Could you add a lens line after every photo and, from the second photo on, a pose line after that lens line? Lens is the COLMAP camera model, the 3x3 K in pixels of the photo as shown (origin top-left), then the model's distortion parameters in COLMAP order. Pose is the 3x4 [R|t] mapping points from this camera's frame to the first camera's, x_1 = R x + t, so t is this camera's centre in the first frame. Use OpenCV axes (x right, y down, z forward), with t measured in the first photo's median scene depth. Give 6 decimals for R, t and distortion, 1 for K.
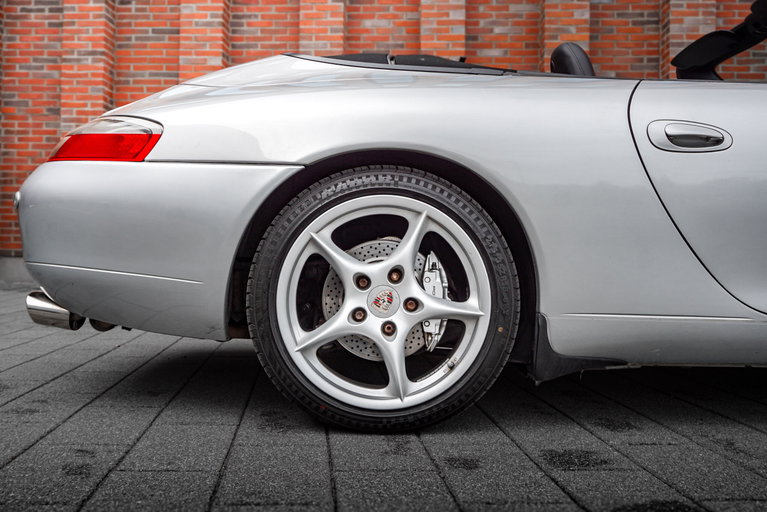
lens RADIAL K [[829.8, 0, 372.0], [0, 829.8, 254.1], [0, 0, 1]] dist [0.001420, -0.004824]
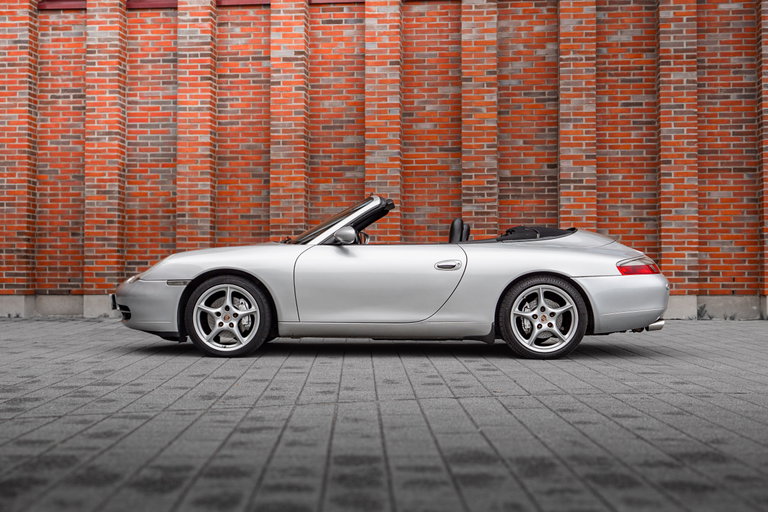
lens RADIAL K [[1141.4, 0, 384.0], [0, 1141.4, 256.0], [0, 0, 1]] dist [-0.006927, -0.077484]
pose [[0.998460, -0.015758, -0.053198, 0.171642], [0.014969, 0.999773, -0.015189, -0.022234], [0.053426, 0.014370, 0.998468, -0.711890]]
